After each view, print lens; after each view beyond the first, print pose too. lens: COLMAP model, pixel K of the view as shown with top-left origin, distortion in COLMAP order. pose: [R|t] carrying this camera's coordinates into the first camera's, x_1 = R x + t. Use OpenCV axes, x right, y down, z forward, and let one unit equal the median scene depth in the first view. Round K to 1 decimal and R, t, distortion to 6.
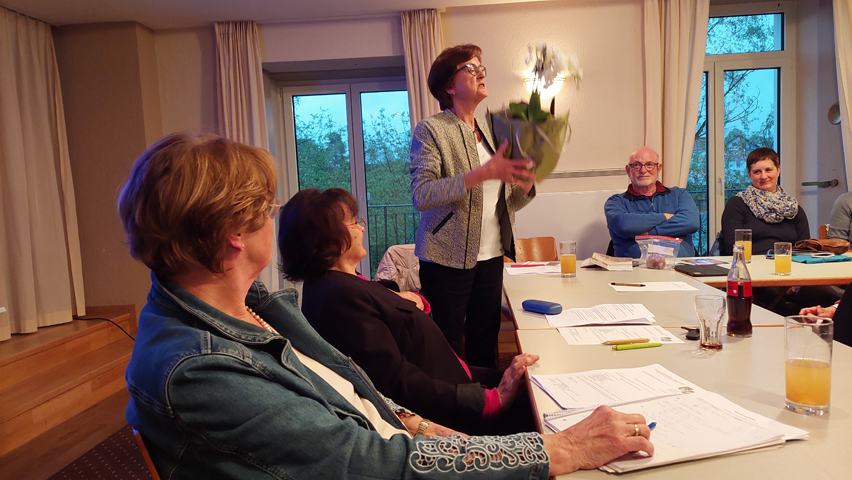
lens RADIAL K [[602.6, 0, 426.0], [0, 602.6, 240.0], [0, 0, 1]] dist [0.152747, -0.171284]
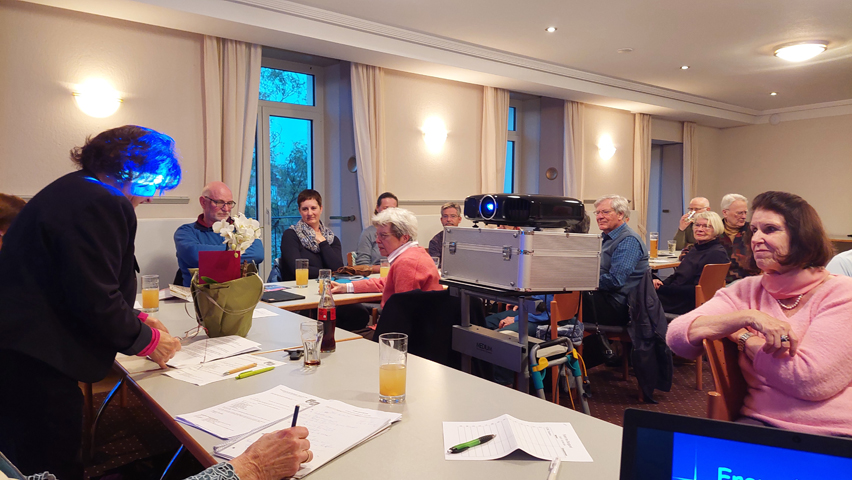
lens RADIAL K [[602.6, 0, 426.0], [0, 602.6, 240.0], [0, 0, 1]] dist [0.152747, -0.171284]
pose [[0.750179, 0.007018, 0.661198, -0.097941], [0.015878, 0.999464, -0.028622, -0.020207], [-0.661045, 0.031970, 0.749665, -0.041644]]
